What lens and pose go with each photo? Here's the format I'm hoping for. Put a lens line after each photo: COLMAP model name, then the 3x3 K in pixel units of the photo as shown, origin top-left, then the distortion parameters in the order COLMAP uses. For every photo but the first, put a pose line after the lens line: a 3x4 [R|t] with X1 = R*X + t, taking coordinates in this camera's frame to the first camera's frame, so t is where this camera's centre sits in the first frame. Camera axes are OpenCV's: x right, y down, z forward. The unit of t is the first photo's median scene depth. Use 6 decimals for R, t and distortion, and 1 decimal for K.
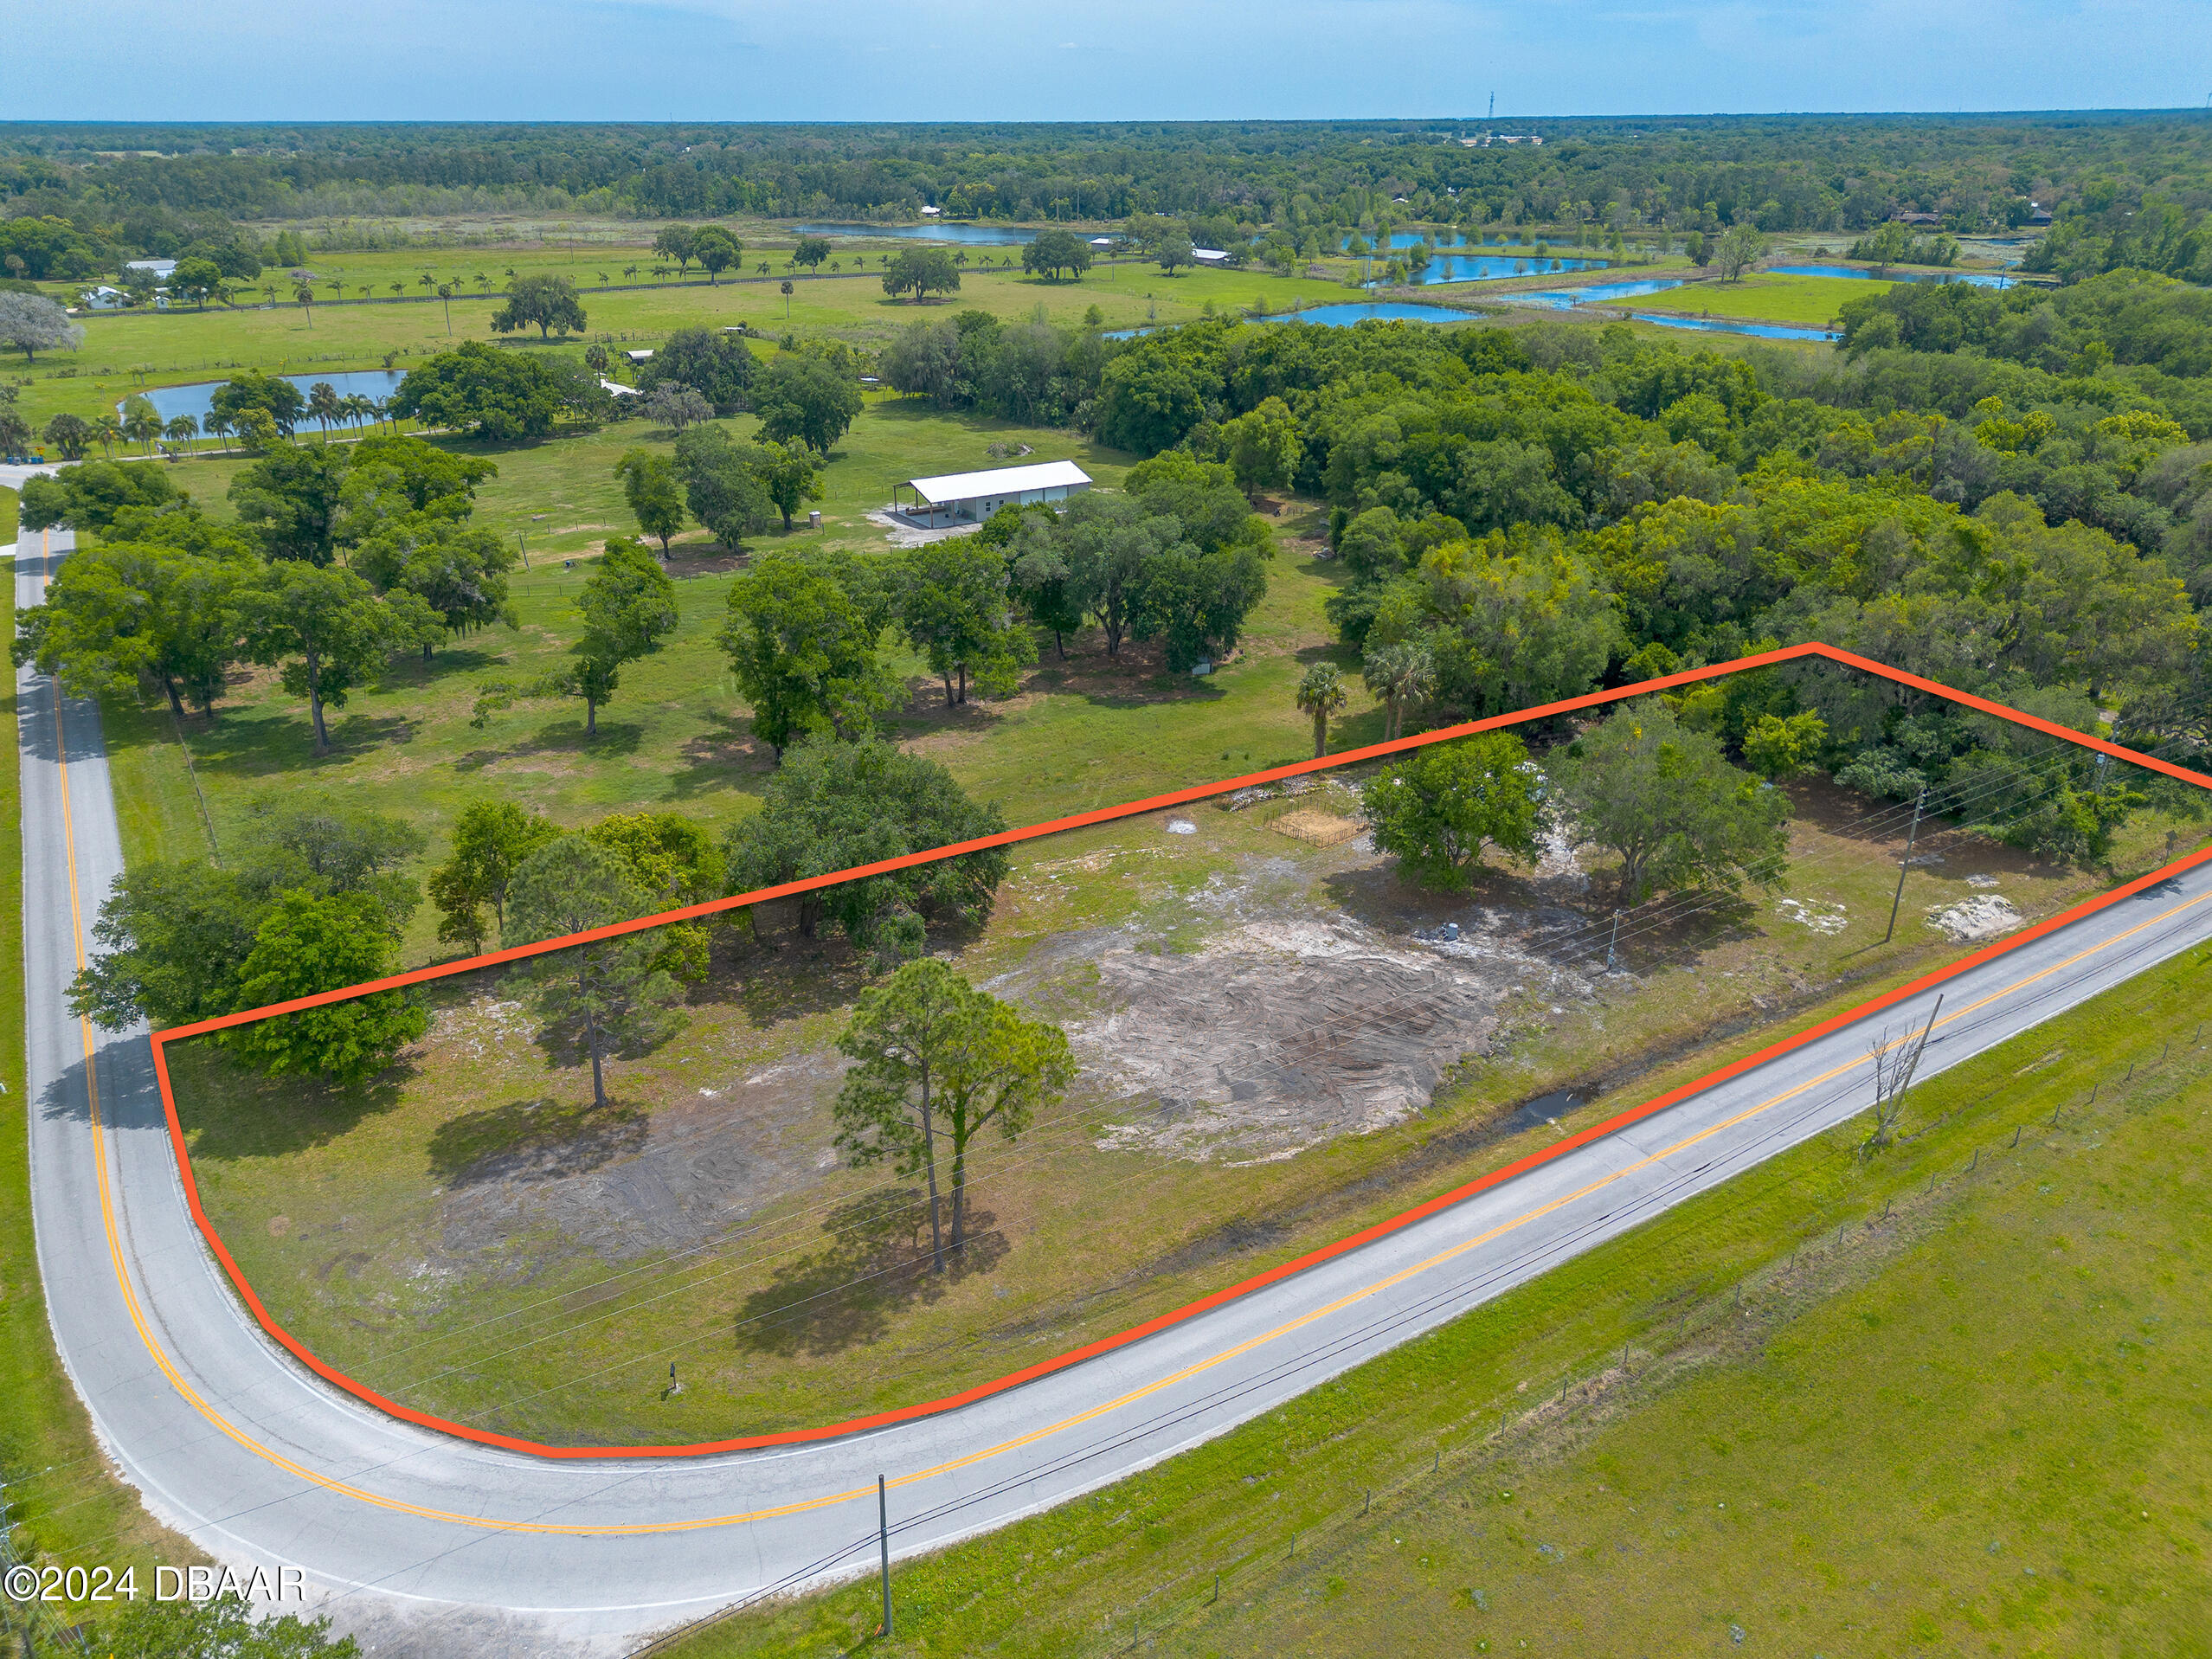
lens RADIAL K [[1561.1, 0, 1103.0], [0, 1561.1, 831.0], [0, 0, 1]] dist [0.069788, -0.074743]
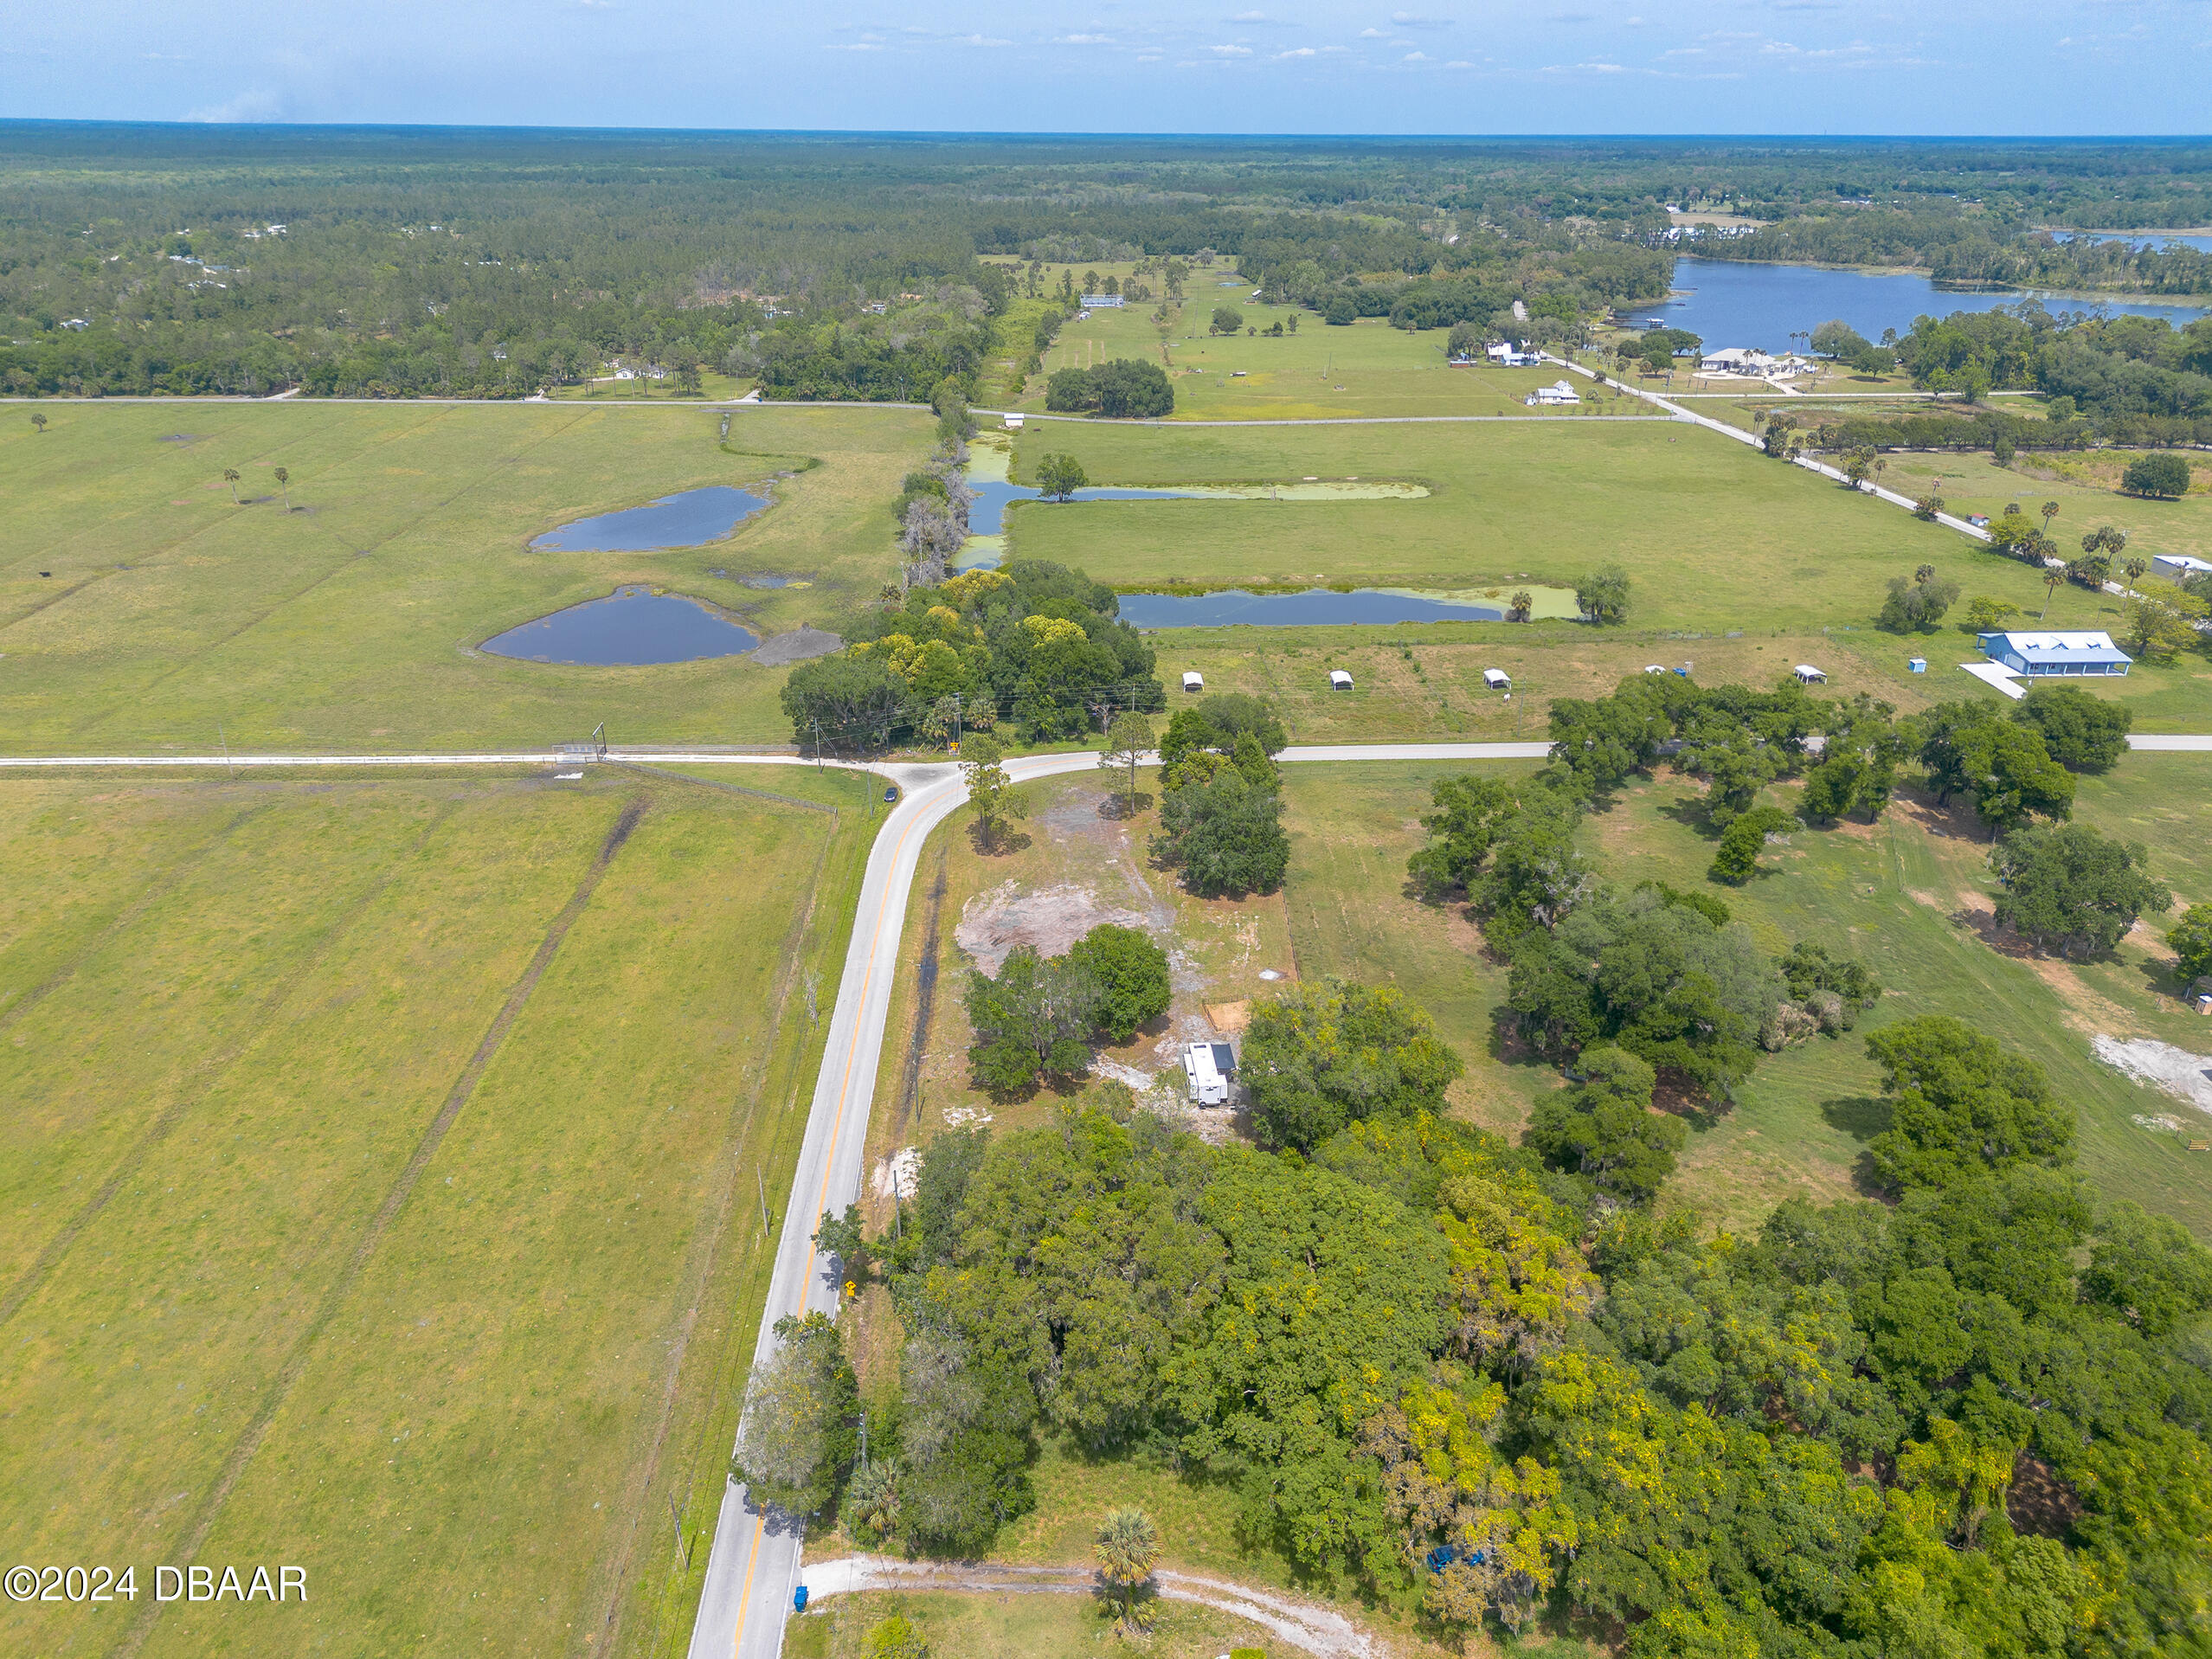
lens RADIAL K [[1561.1, 0, 1103.0], [0, 1561.1, 831.0], [0, 0, 1]] dist [0.069788, -0.074743]
pose [[-0.500981, 0.353369, -0.790030, 1.118015], [-0.359852, 0.745145, 0.561485, -0.786584], [0.787099, 0.565587, -0.246143, 1.006069]]
